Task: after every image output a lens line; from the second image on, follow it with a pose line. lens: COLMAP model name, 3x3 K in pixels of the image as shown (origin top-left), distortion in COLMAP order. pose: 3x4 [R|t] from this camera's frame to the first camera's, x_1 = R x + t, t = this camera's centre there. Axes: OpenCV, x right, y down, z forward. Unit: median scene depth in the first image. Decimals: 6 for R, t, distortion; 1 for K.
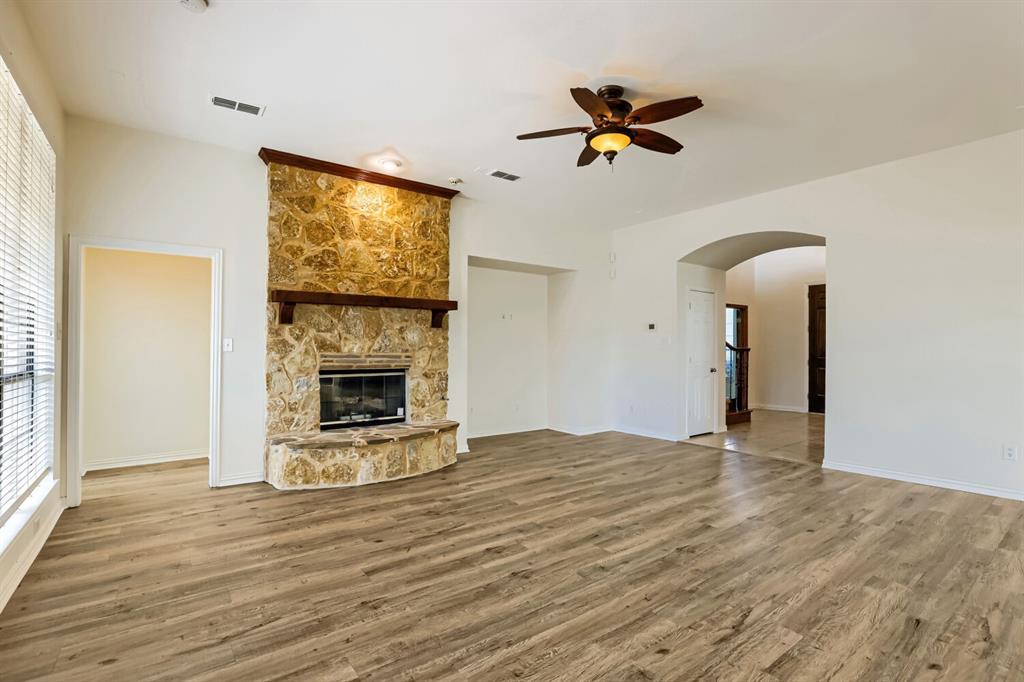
lens RADIAL K [[474.6, 0, 502.6], [0, 474.6, 355.7], [0, 0, 1]] dist [-0.046207, 0.001630]
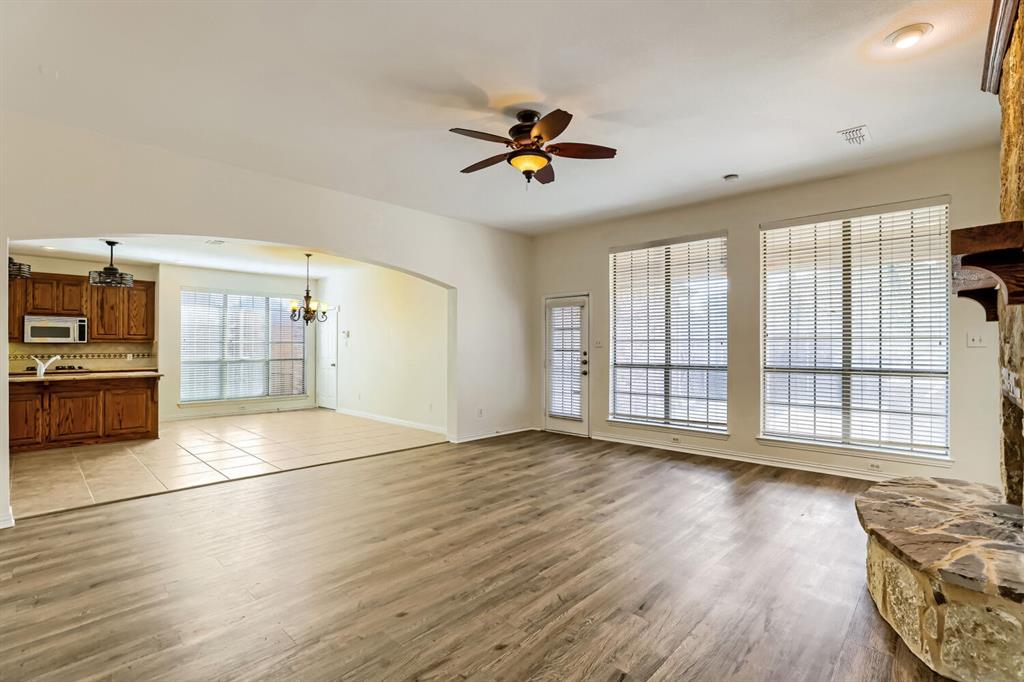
lens RADIAL K [[461.3, 0, 505.5], [0, 461.3, 341.9], [0, 0, 1]] dist [-0.017478, 0.000082]
pose [[-0.983050, -0.001430, -0.183335, 0.340885], [-0.001012, 0.999997, -0.002370, -0.036765], [0.183337, -0.002144, -0.983048, 1.458612]]
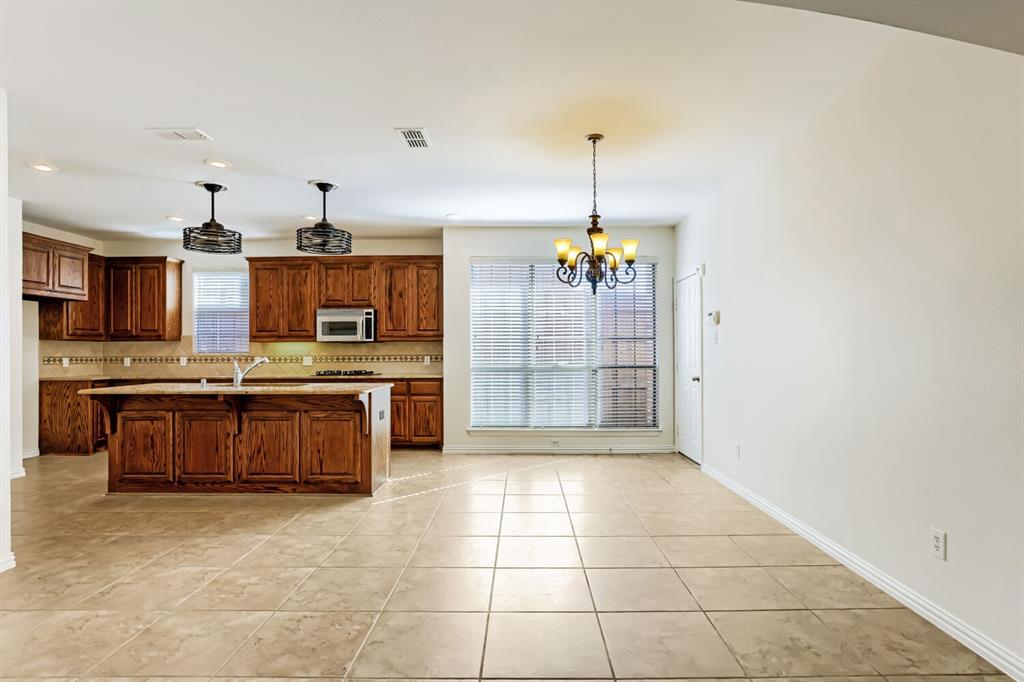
lens RADIAL K [[520.0, 0, 519.1], [0, 520.0, 347.1], [0, 0, 1]] dist [-0.025301, 0.000385]
pose [[-0.806373, 0.008372, 0.591348, 0.341689], [0.008434, 0.999961, -0.002656, -0.012017], [-0.591347, 0.002846, -0.806412, 0.468538]]
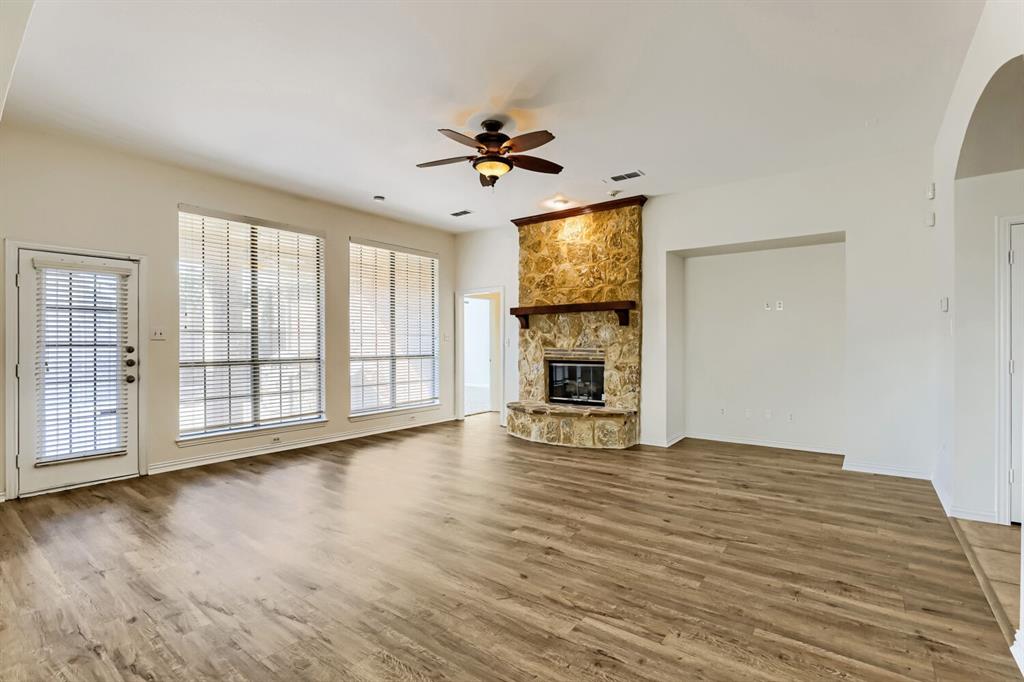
lens RADIAL K [[475.0, 0, 517.0], [0, 475.0, 344.1], [0, 0, 1]] dist [-0.028987, 0.003396]
pose [[0.289425, 0.002933, -0.957196, 0.997514], [-0.004964, 0.999986, 0.001563, -0.019243], [0.957188, 0.004299, 0.289436, 0.512028]]
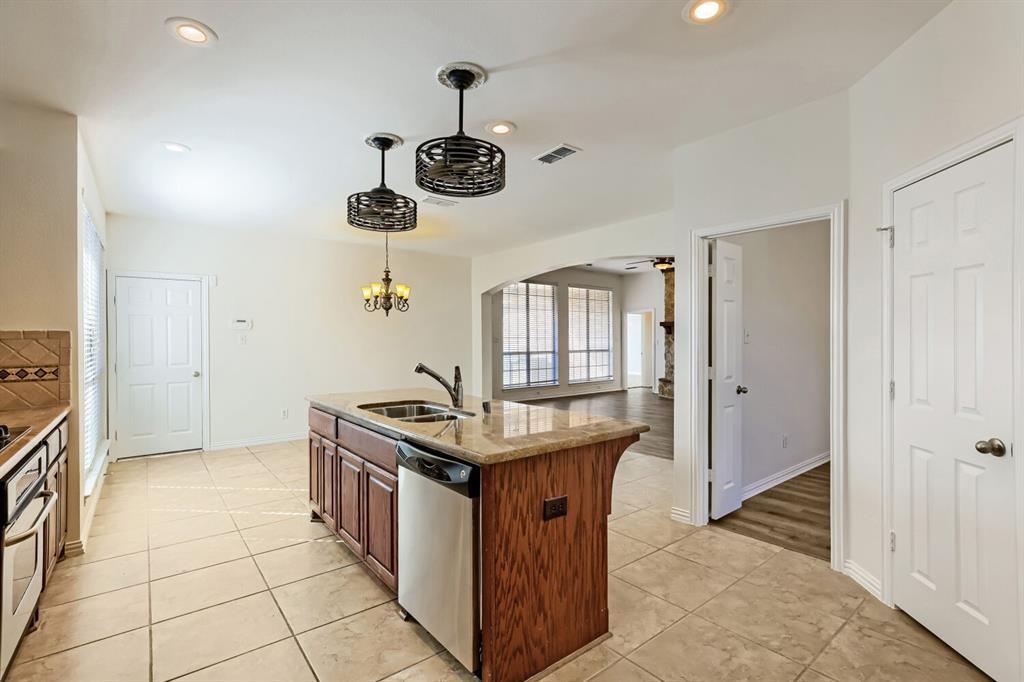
lens RADIAL K [[475.0, 0, 510.3], [0, 475.0, 337.7], [0, 0, 1]] dist [-0.028987, 0.003396]
pose [[0.043492, -0.003760, -0.999047, 2.045762], [-0.004218, 0.999983, -0.003947, -0.034618], [0.999045, 0.004386, 0.043476, 0.017130]]
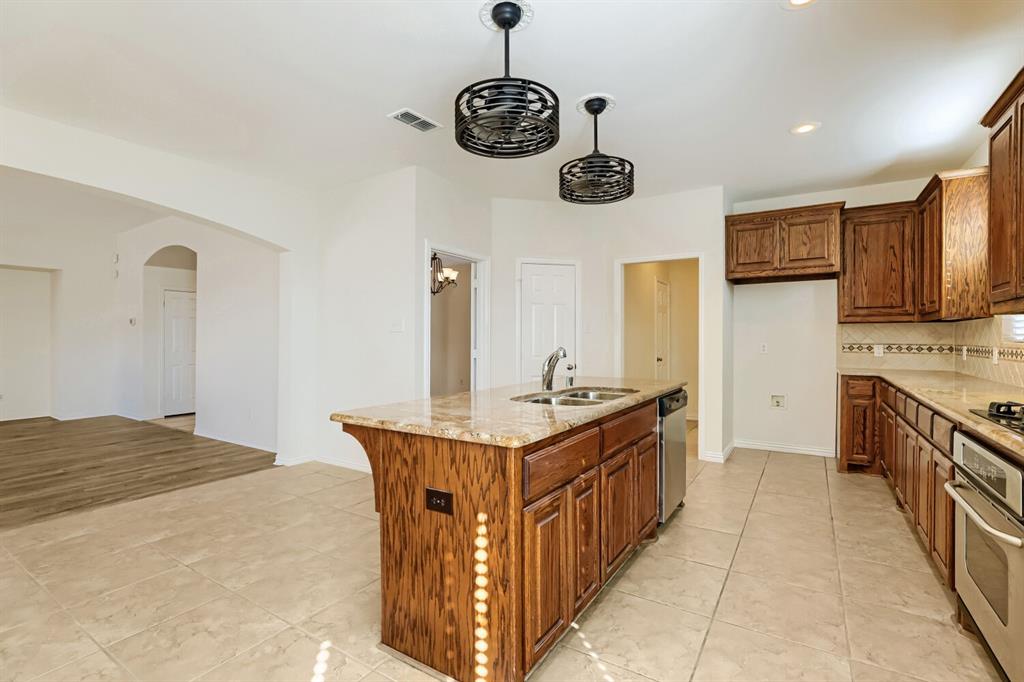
lens RADIAL K [[461.3, 0, 514.7], [0, 461.3, 341.8], [0, 0, 1]] dist [-0.017478, 0.000082]
pose [[0.927472, -0.005699, 0.373849, 1.107626], [0.005587, 0.999983, 0.001382, -0.009130], [-0.373851, 0.000807, 0.927489, -0.579229]]
